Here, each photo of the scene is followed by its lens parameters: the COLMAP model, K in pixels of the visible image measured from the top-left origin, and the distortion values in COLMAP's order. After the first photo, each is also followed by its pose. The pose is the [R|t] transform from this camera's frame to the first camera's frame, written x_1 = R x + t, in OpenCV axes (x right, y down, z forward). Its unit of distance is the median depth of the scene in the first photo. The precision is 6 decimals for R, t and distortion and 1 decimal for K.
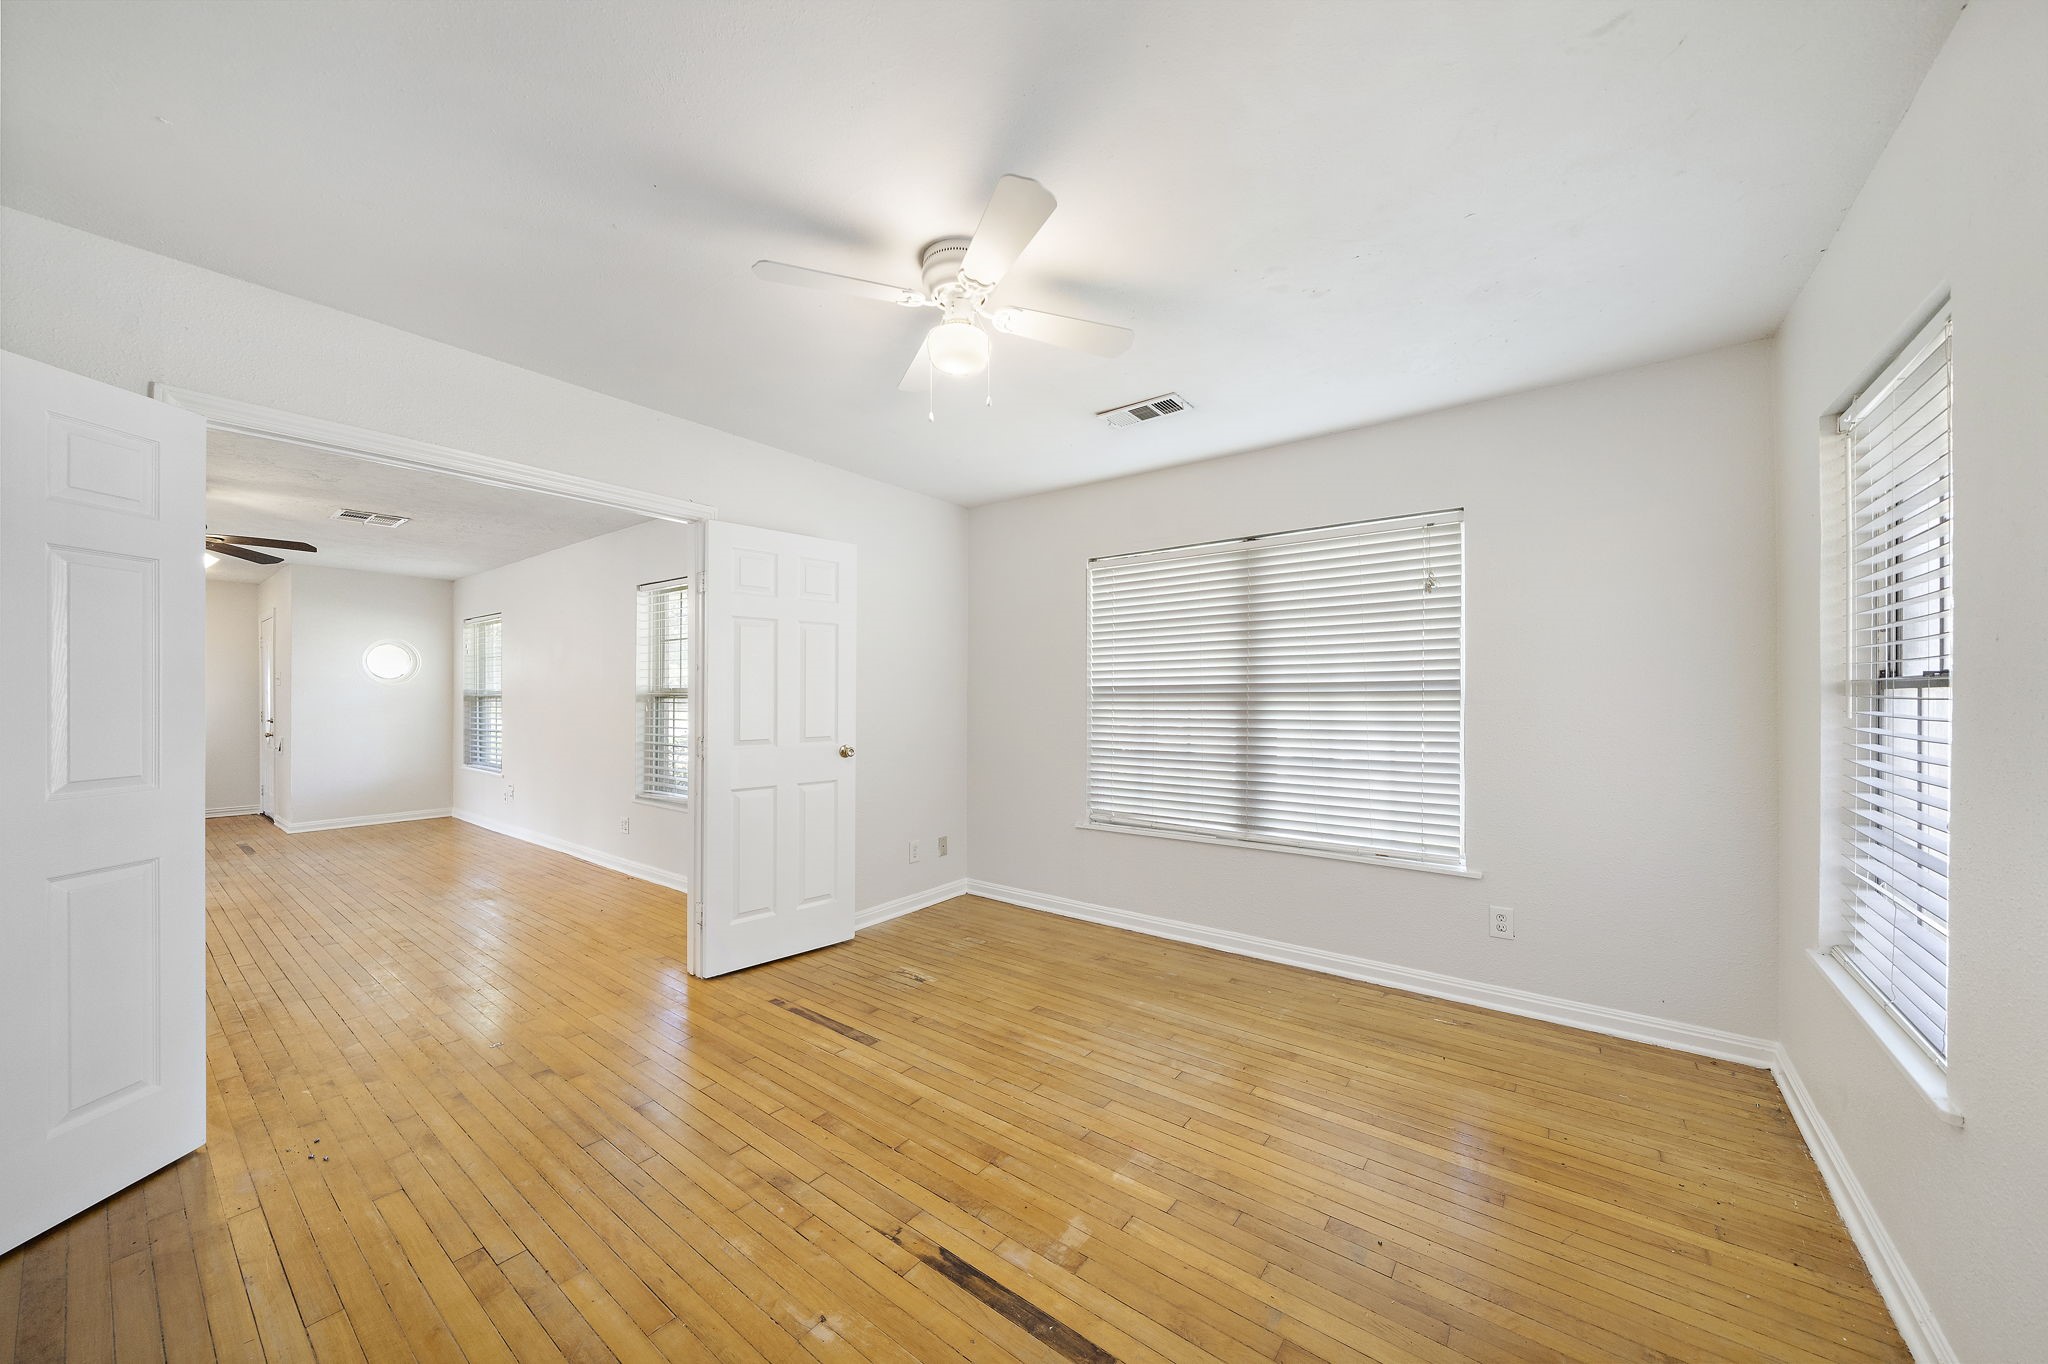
lens RADIAL K [[703.2, 0, 1005.6], [0, 703.2, 688.5], [0, 0, 1]] dist [-0.000564, -0.000169]
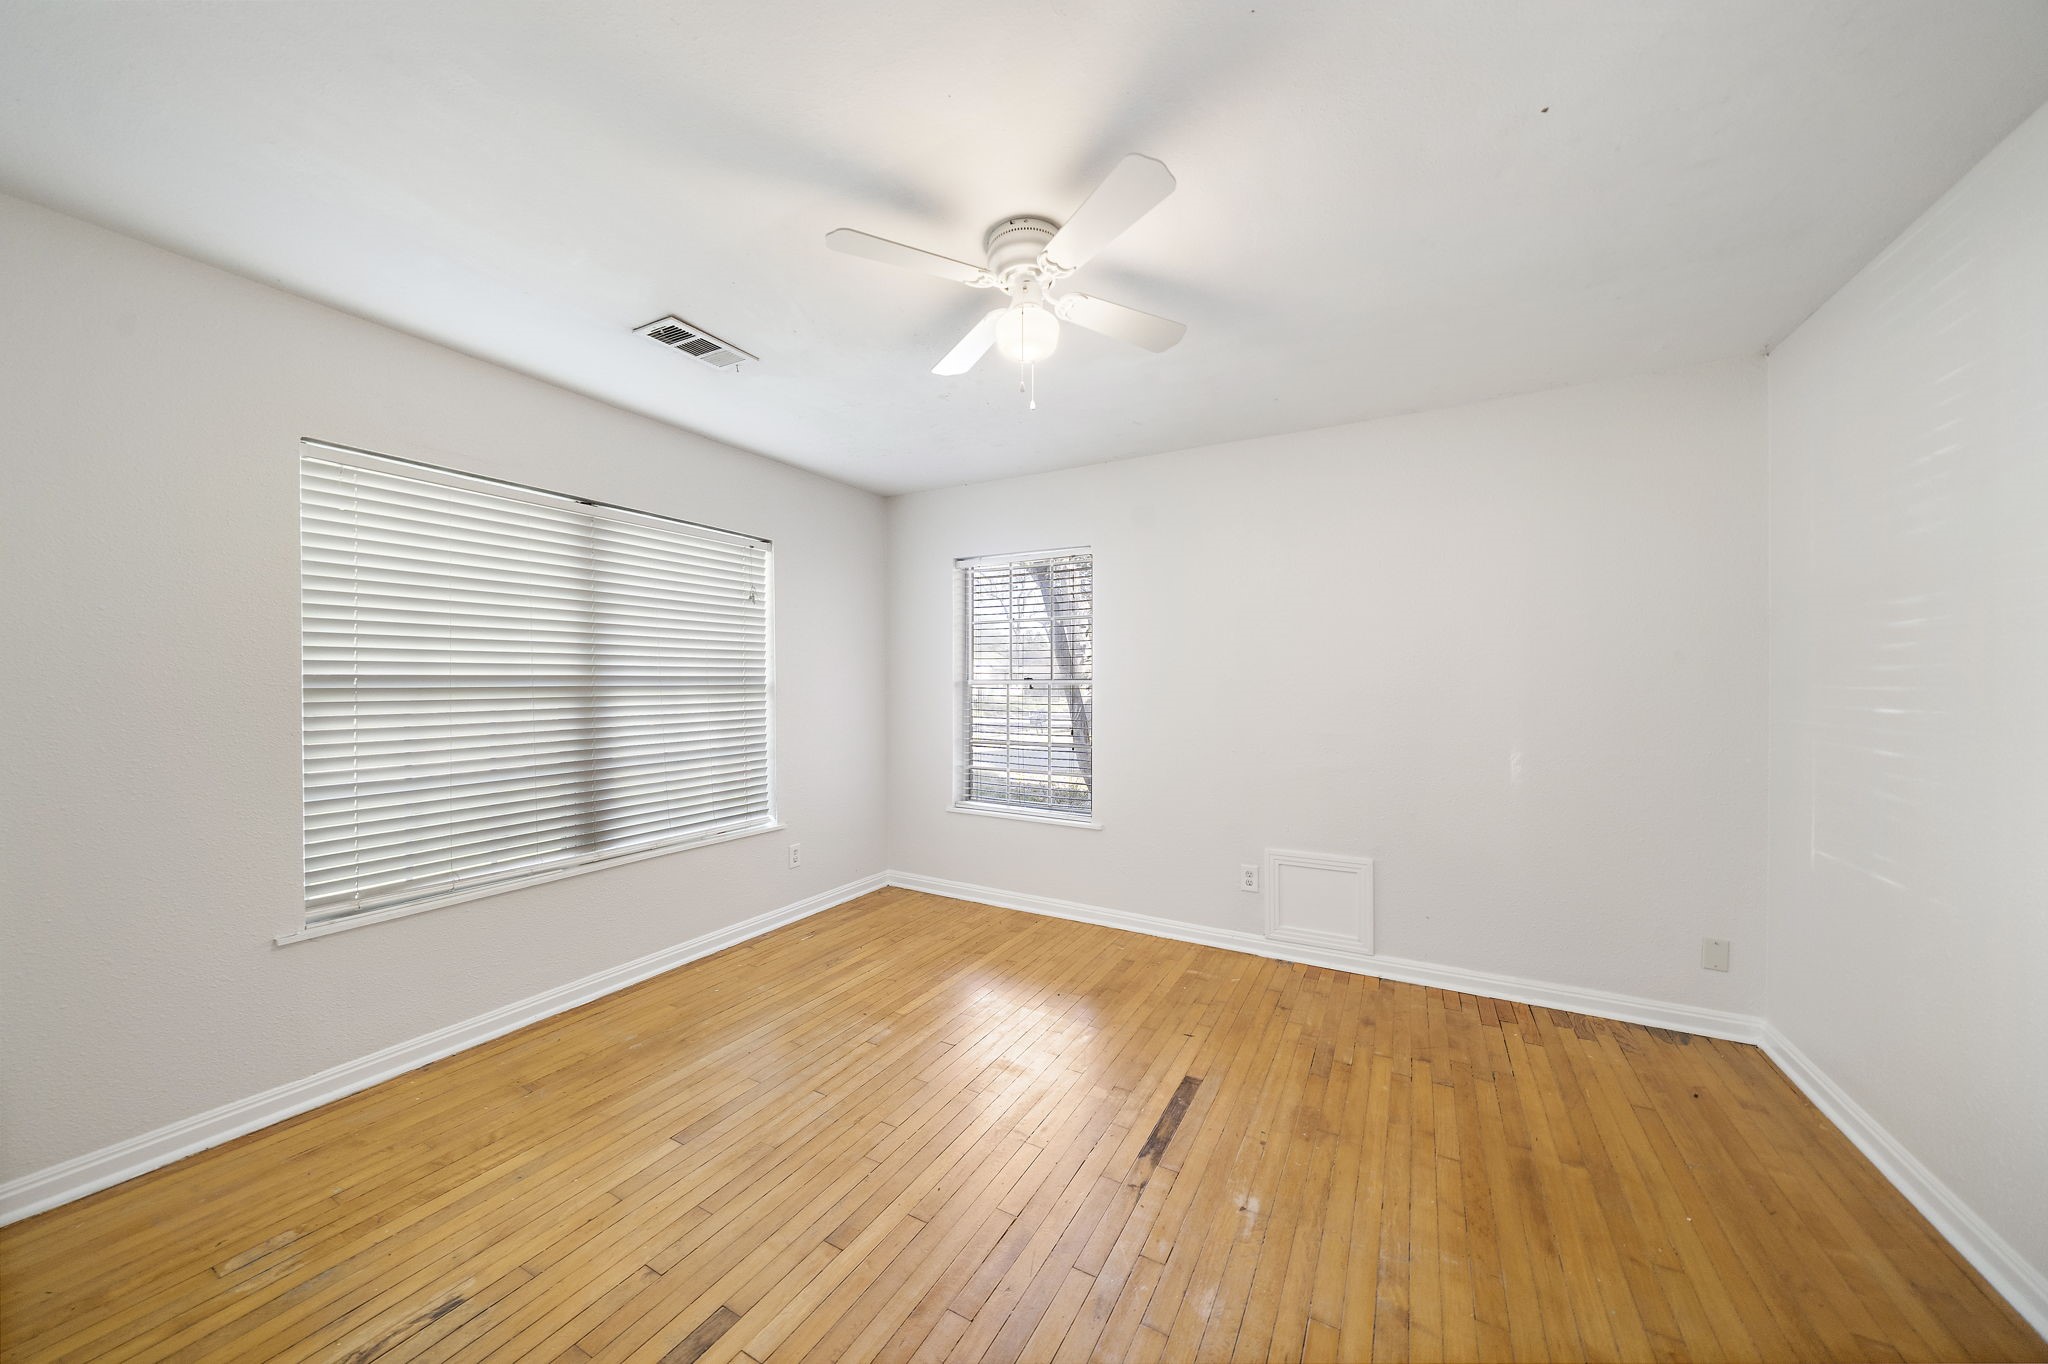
lens RADIAL K [[703.2, 0, 1005.6], [0, 703.2, 688.5], [0, 0, 1]] dist [-0.000564, -0.000169]
pose [[-0.124666, -0.004372, 0.992189, -0.749897], [-0.007675, 0.999965, 0.003442, 0.002528], [-0.992169, -0.007186, -0.124695, 0.834883]]
